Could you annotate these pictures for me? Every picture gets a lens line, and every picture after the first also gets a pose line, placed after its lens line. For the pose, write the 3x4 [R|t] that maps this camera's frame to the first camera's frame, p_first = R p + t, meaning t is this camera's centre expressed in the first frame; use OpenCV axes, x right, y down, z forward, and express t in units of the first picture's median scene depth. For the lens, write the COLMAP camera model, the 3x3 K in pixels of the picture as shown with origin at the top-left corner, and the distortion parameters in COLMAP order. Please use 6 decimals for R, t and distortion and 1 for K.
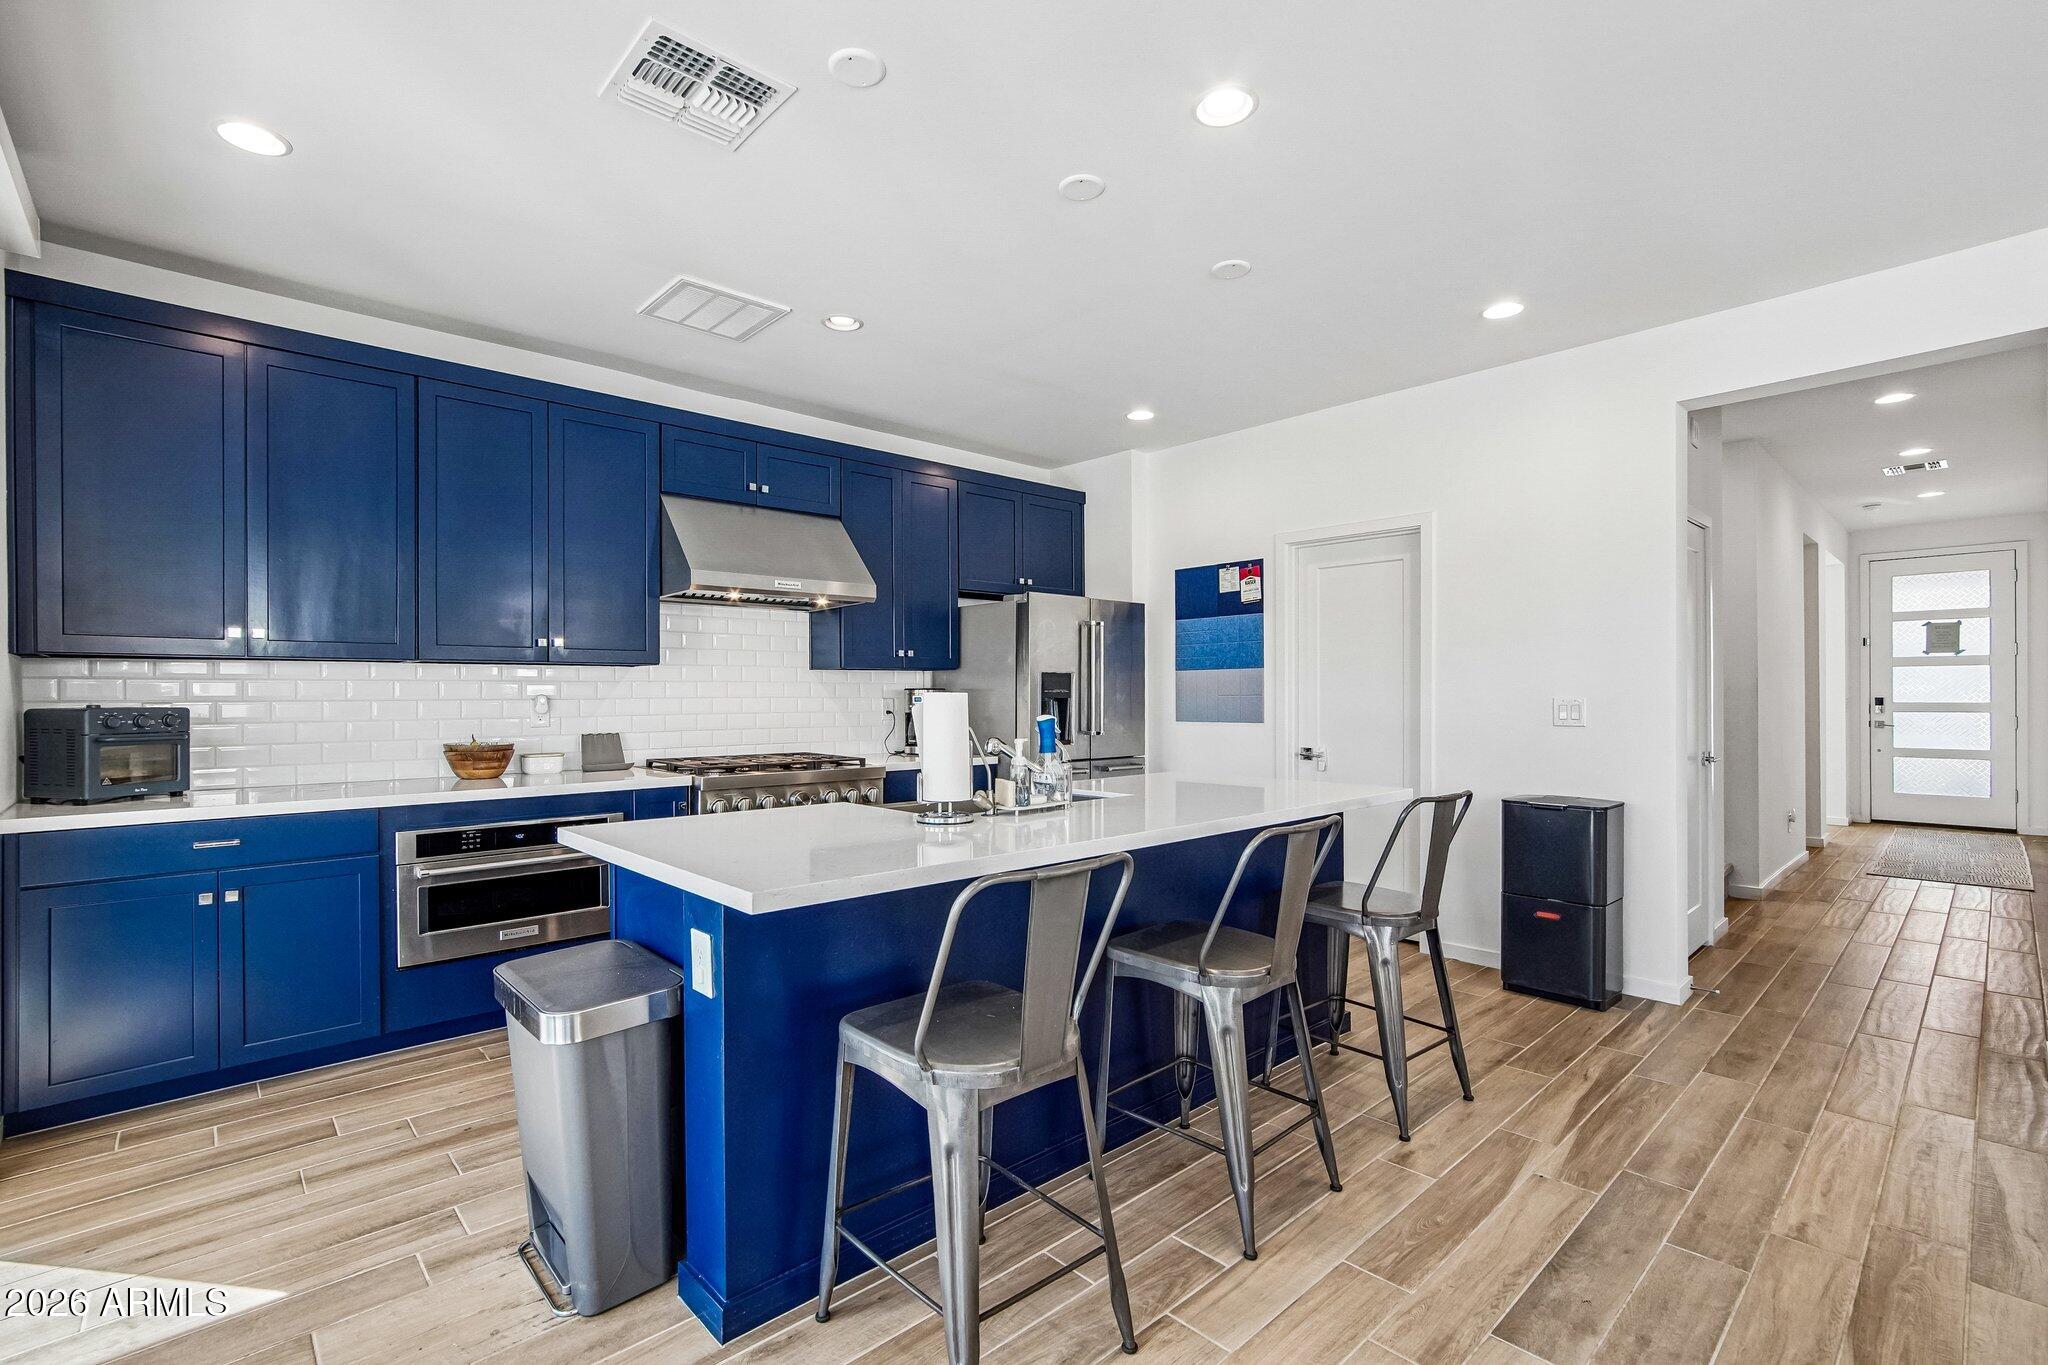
lens RADIAL K [[913.9, 0, 1012.7], [0, 913.9, 687.8], [0, 0, 1]] dist [-0.040918, 0.010117]
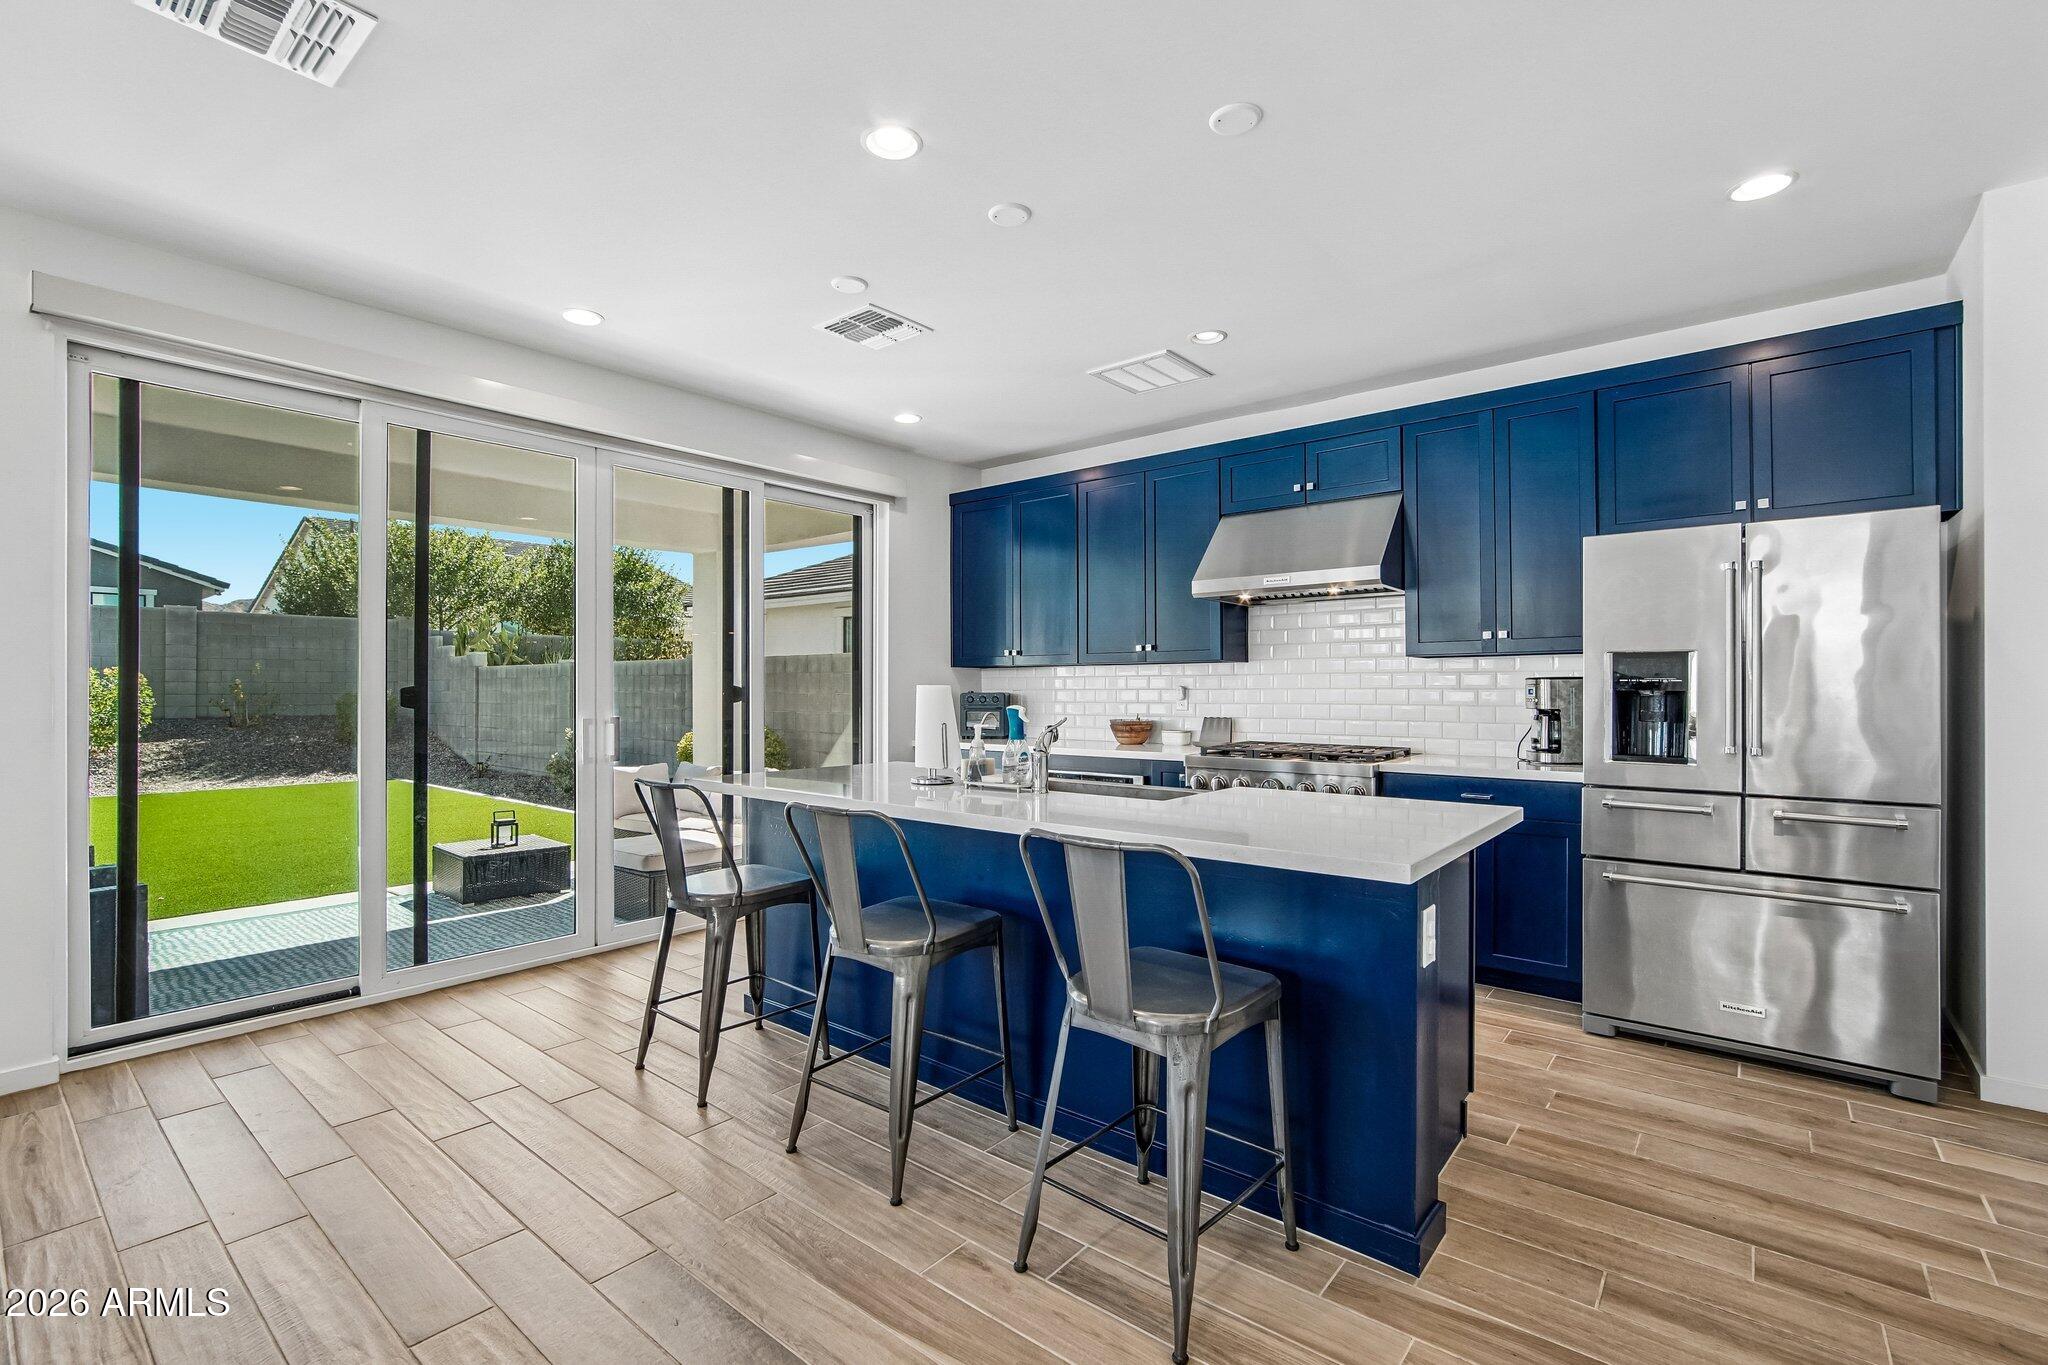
lens RADIAL K [[908.8, 0, 1017.7], [0, 908.8, 685.4], [0, 0, 1]] dist [-0.006134, 0.000114]
pose [[0.138501, -0.000841, -0.990362, 0.825019], [0.009526, 0.999955, 0.000483, 0.003910], [0.990317, -0.009501, 0.138503, 0.615341]]
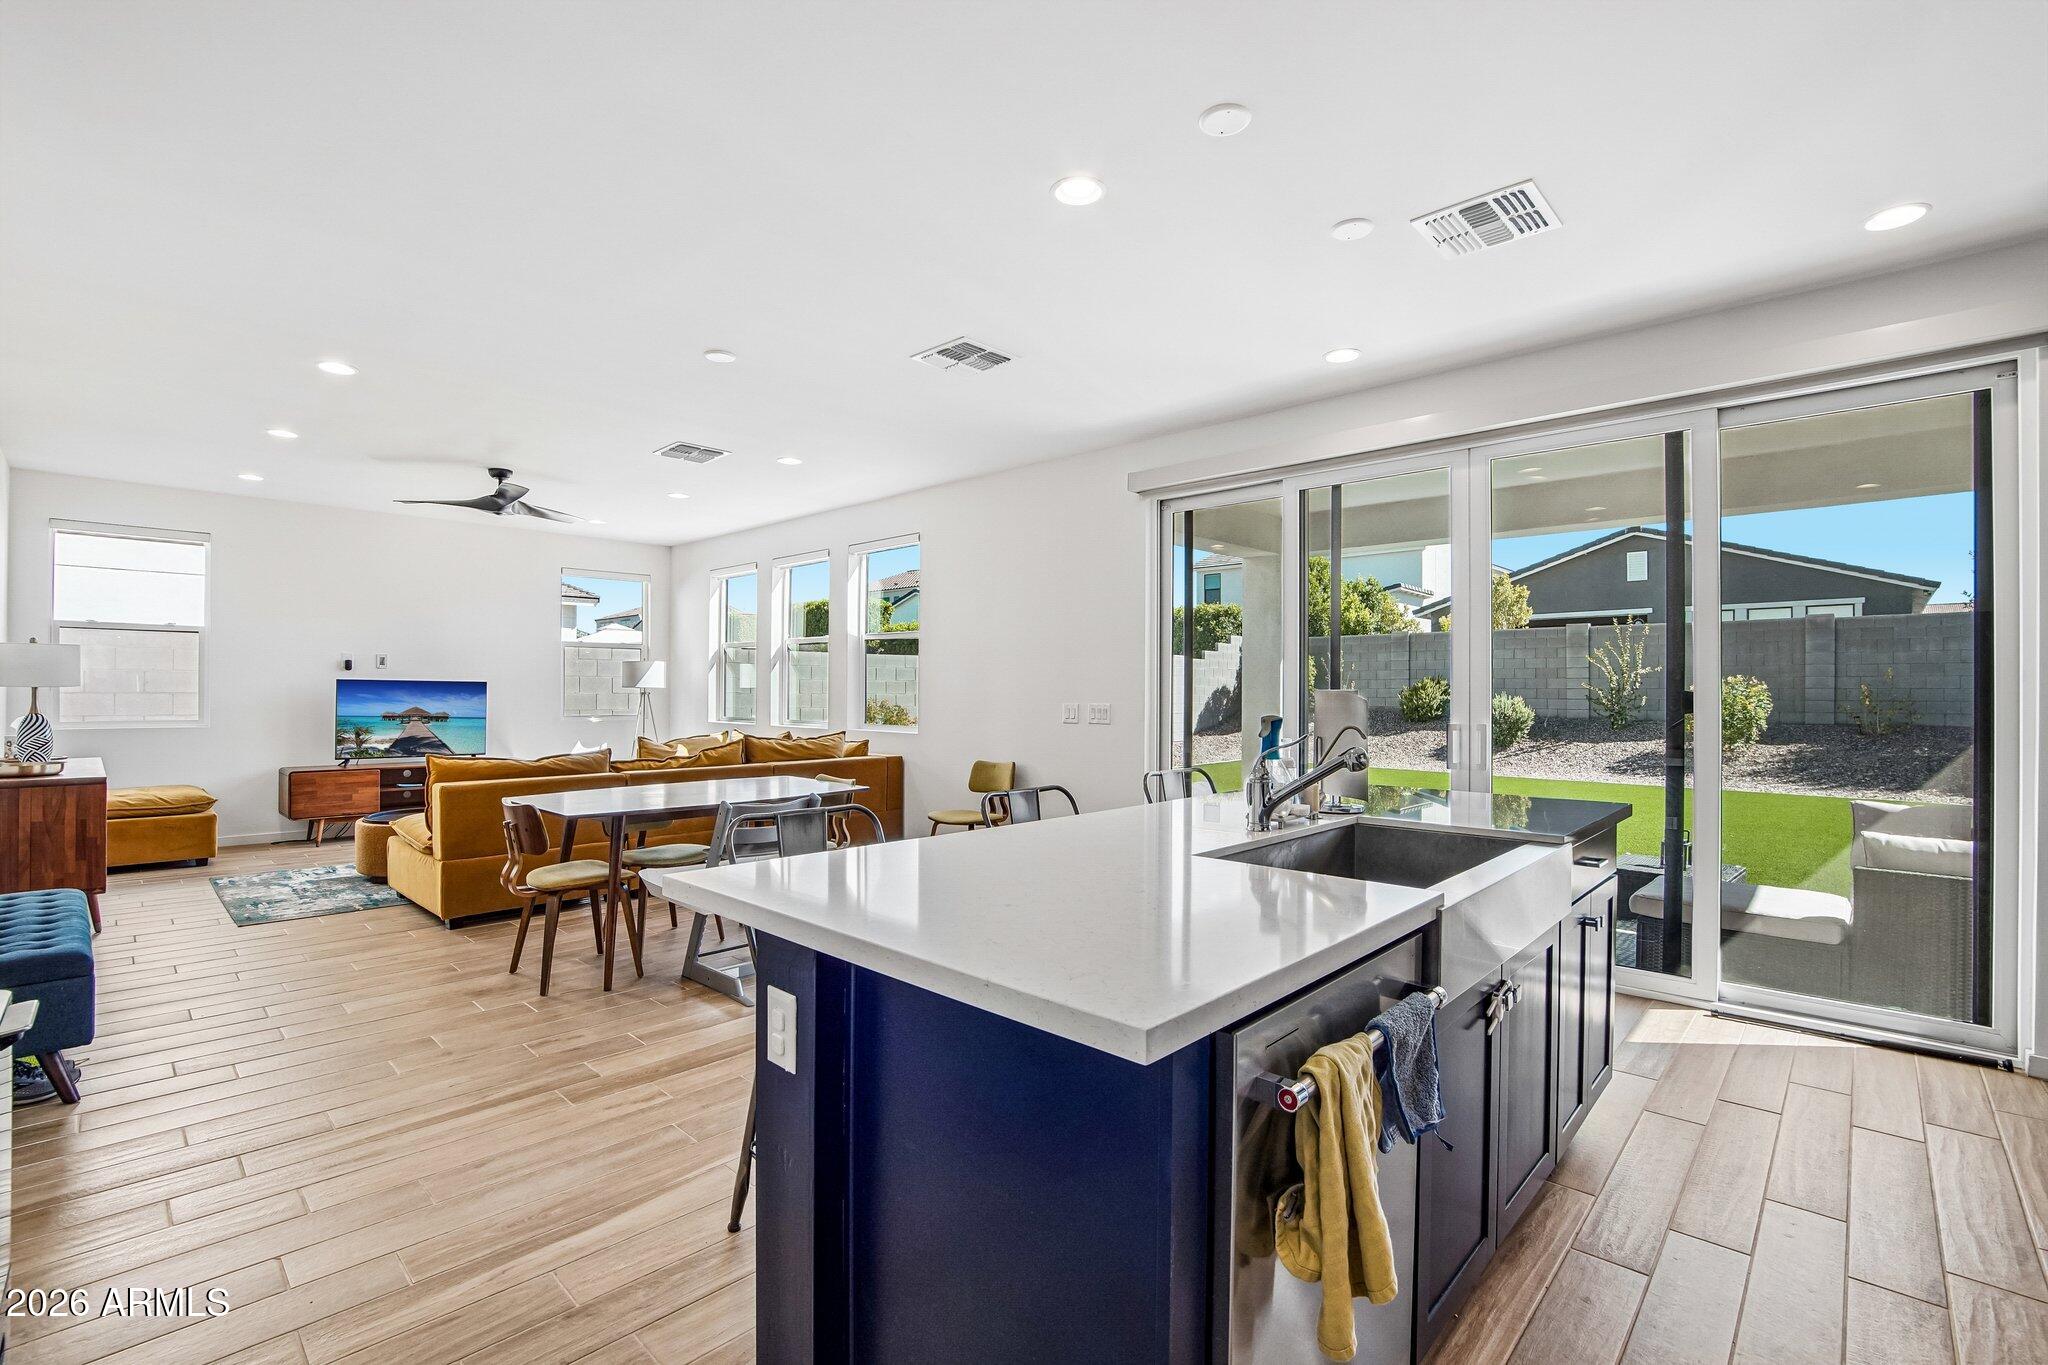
lens RADIAL K [[913.9, 0, 1012.7], [0, 913.9, 687.8], [0, 0, 1]] dist [-0.040918, 0.010117]
pose [[-0.997398, -0.000965, -0.072080, 0.284972], [0.000049, 0.999901, -0.014072, 0.009245], [0.072086, -0.014039, -0.997300, 1.280309]]
